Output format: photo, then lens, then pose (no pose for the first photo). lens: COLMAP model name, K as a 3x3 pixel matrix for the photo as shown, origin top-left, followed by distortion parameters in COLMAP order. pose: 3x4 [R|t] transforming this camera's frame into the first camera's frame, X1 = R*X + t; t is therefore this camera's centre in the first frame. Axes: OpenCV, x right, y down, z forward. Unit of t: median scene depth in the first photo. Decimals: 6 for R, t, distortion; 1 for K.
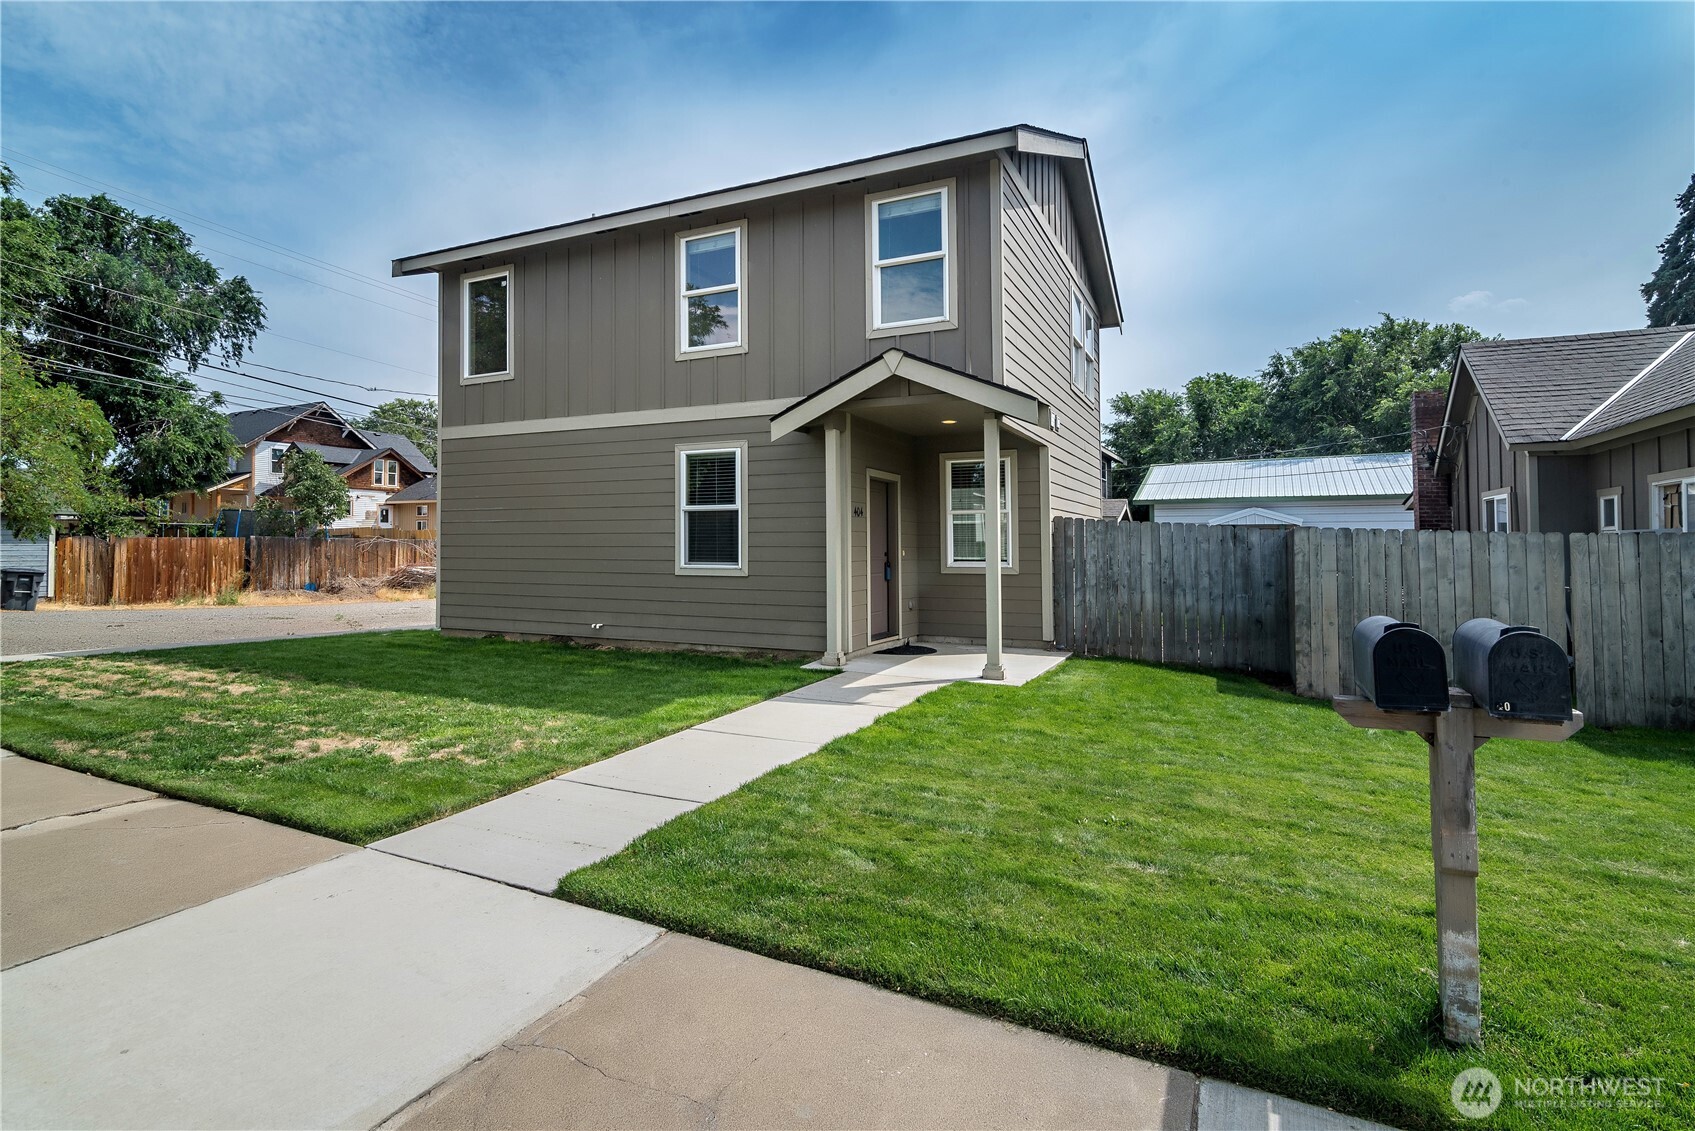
lens RADIAL K [[825.4, 0, 816.2], [0, 825.4, 525.3], [0, 0, 1]] dist [0.003590, -0.000502]
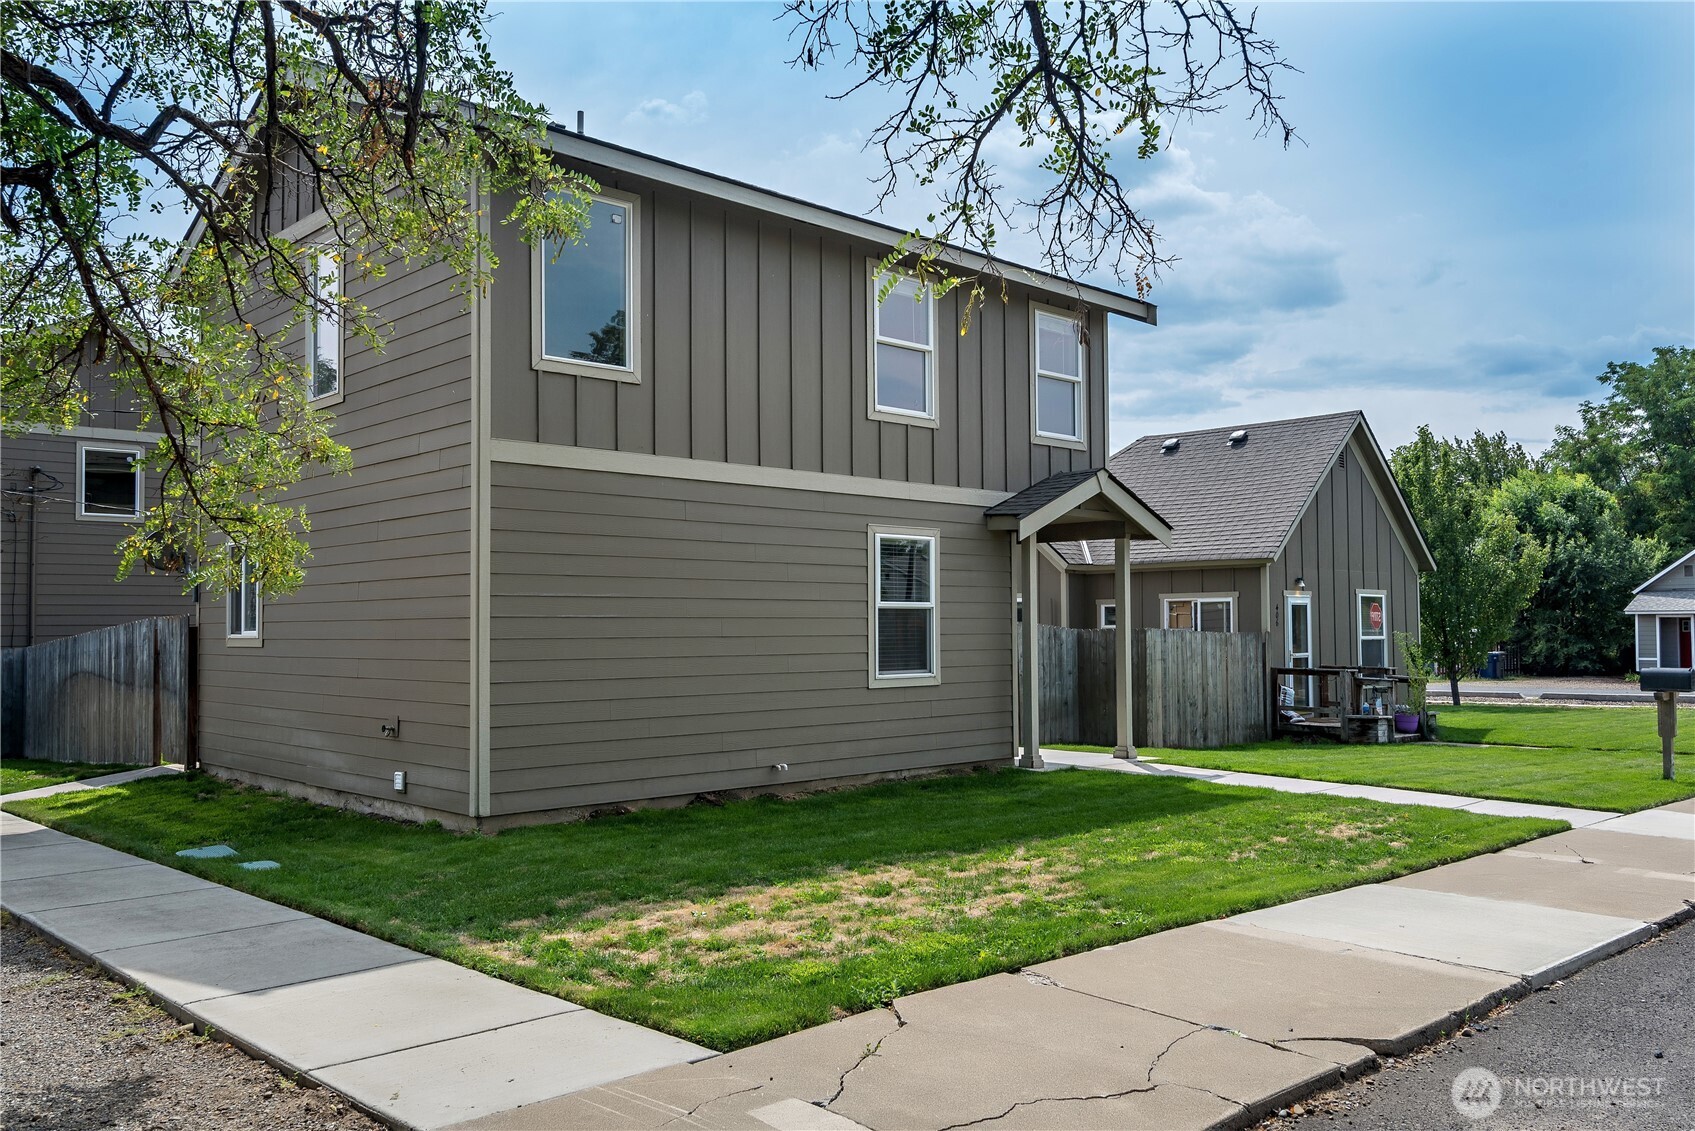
lens RADIAL K [[1345.0, 0, 852.6], [0, 1345.0, 569.2], [0, 0, 1]] dist [0.001311, 0.001211]
pose [[0.336371, 0.036656, 0.941016, -1.430219], [-0.021240, 0.999283, -0.031333, -0.013864], [-0.941490, -0.009447, 0.336908, 0.595664]]
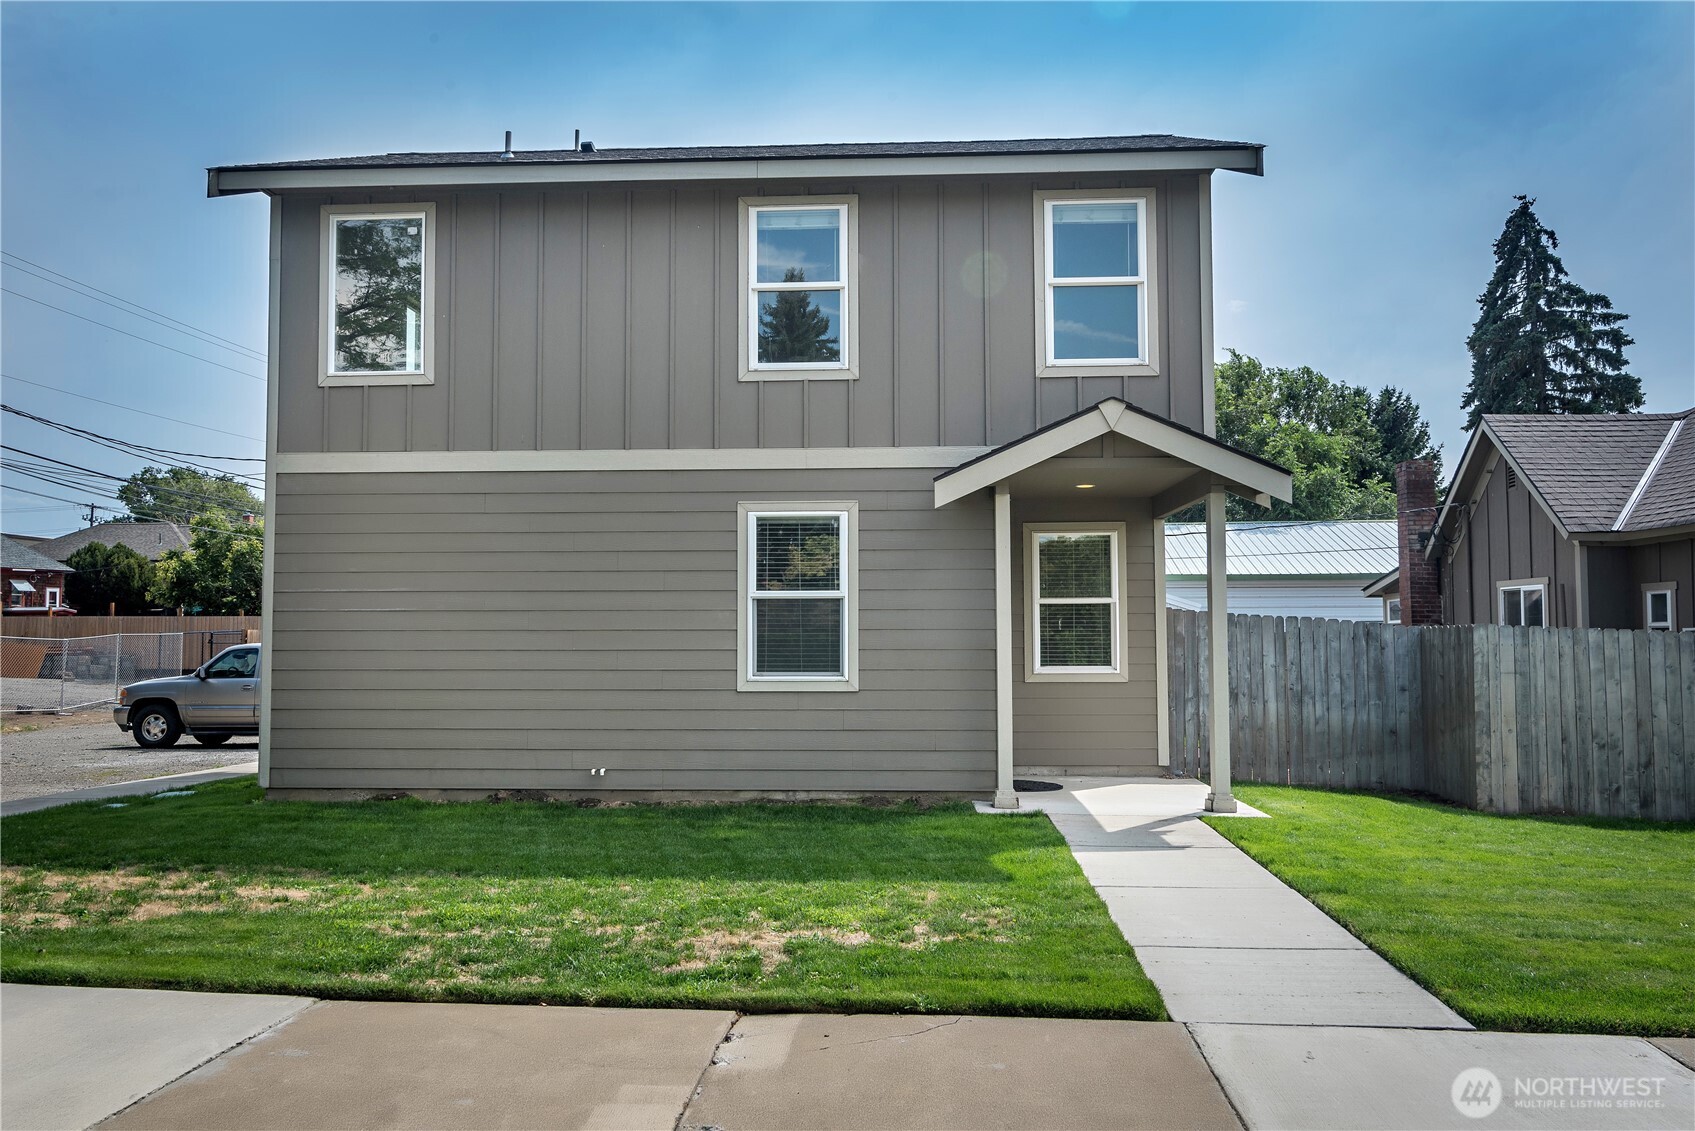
lens RADIAL K [[1297.8, 0, 849.5], [0, 1297.8, 569.4], [0, 0, 1]] dist [-0.006956, -0.000729]
pose [[0.923229, 0.016847, 0.383882, -0.513002], [-0.007065, 0.999614, -0.026879, -0.013244], [-0.384186, 0.022104, 0.922991, -0.035147]]
